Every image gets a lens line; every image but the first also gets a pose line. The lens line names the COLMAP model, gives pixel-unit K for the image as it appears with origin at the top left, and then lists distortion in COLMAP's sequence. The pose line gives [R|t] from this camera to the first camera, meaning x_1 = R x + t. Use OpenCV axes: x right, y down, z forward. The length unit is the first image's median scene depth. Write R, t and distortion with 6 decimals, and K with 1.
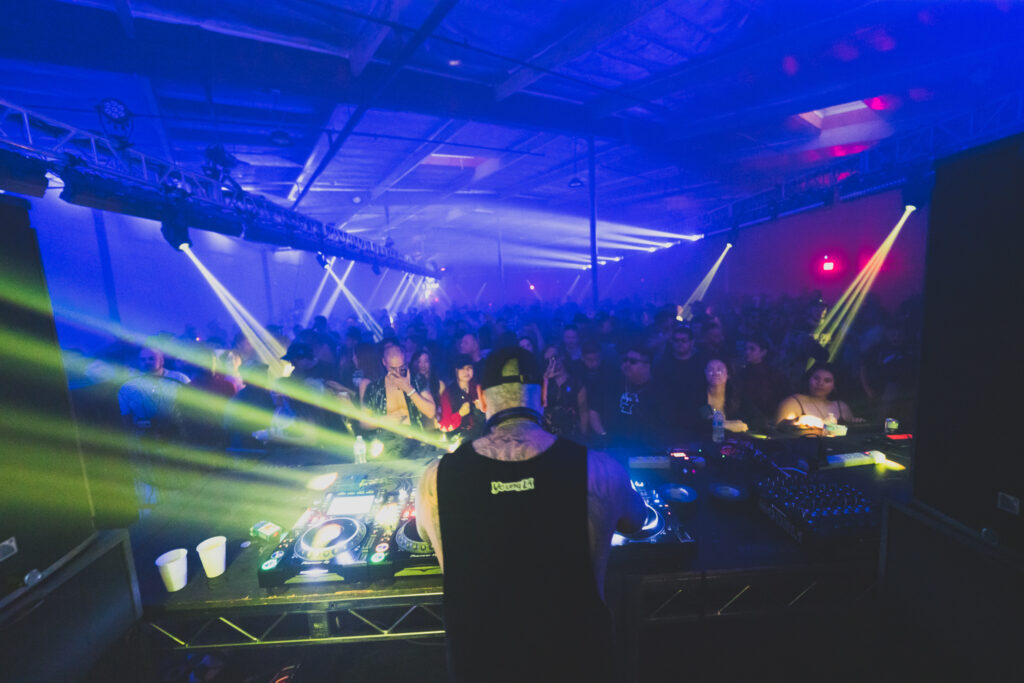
lens RADIAL K [[413.1, 0, 508.8], [0, 413.1, 342.4], [0, 0, 1]] dist [0.000485, -0.000131]
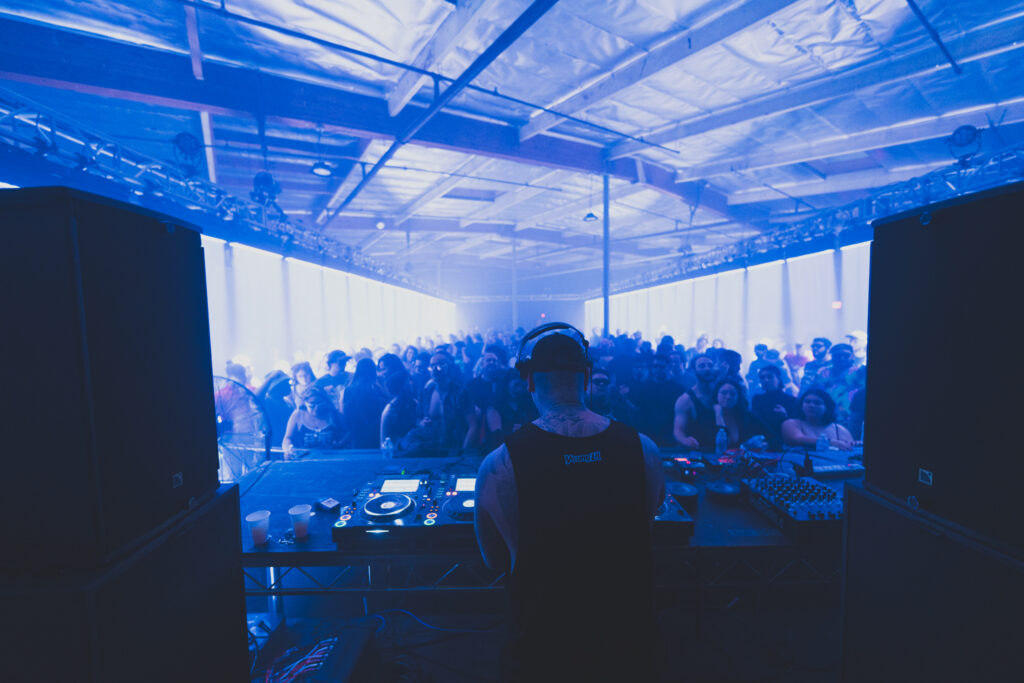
lens RADIAL K [[411.3, 0, 511.4], [0, 411.3, 343.4], [0, 0, 1]] dist [-0.000562, 0.000121]
pose [[0.999110, 0.038549, -0.017143, -0.062319], [-0.039551, 0.997256, -0.062576, 0.051342], [0.014684, 0.063198, 0.997893, -0.196132]]
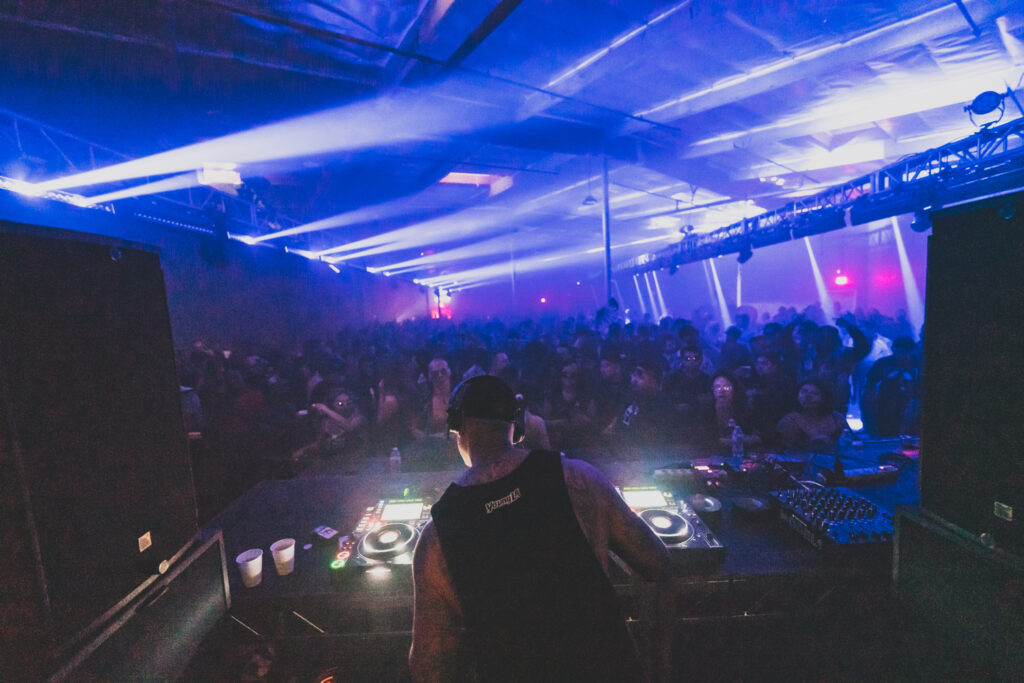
lens RADIAL K [[411.9, 0, 512.0], [0, 411.9, 341.5], [0, 0, 1]] dist [0.000119, 0.000027]
pose [[0.999836, 0.003415, -0.017799, -0.075920], [-0.003979, 0.999487, -0.031773, -0.022717], [0.017681, 0.031839, 0.999337, -0.100290]]
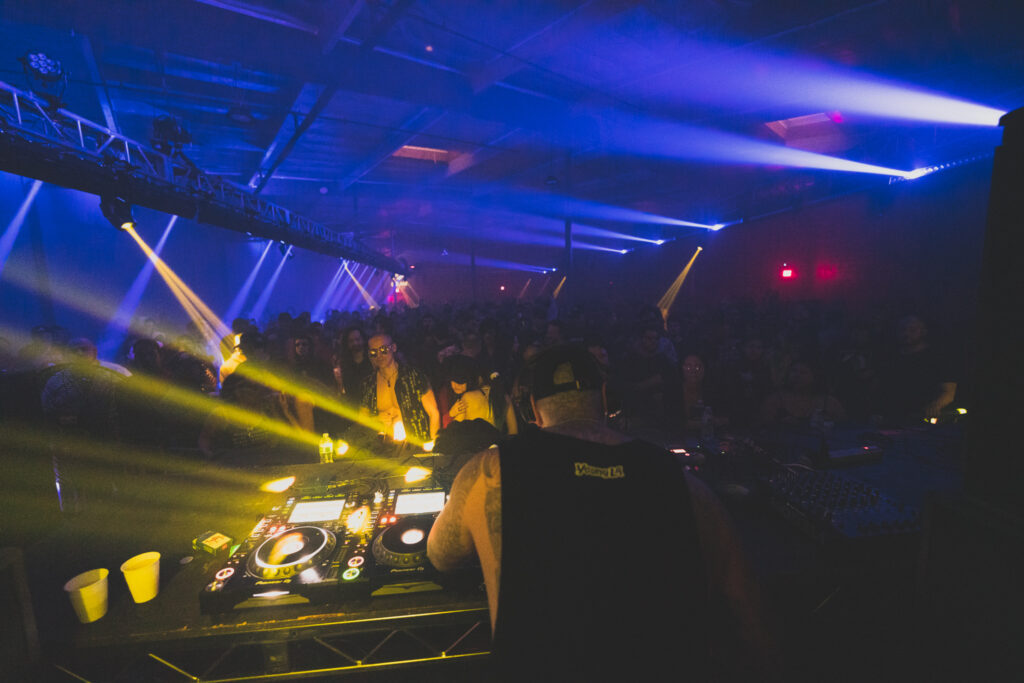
lens RADIAL K [[413.1, 0, 508.8], [0, 413.1, 342.4], [0, 0, 1]] dist [0.000485, -0.000131]
pose [[0.997071, 0.014788, 0.075038, -0.056745], [-0.014636, 0.999890, -0.002583, 0.041863], [-0.075068, 0.001477, 0.997177, 0.117774]]
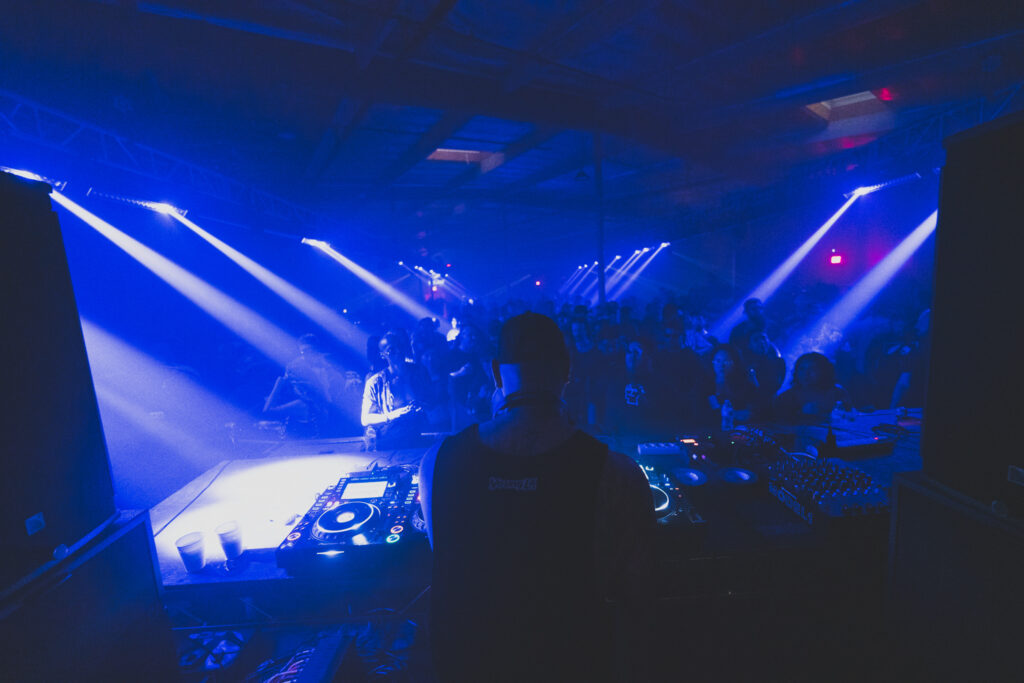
lens RADIAL K [[413.3, 0, 512.7], [0, 413.3, 341.4], [0, 0, 1]] dist [-0.000363, -0.000013]
pose [[0.999980, -0.004199, -0.004746, -0.012998], [0.004233, 0.999966, 0.007075, 0.024682], [0.004717, -0.007095, 0.999964, -0.009011]]
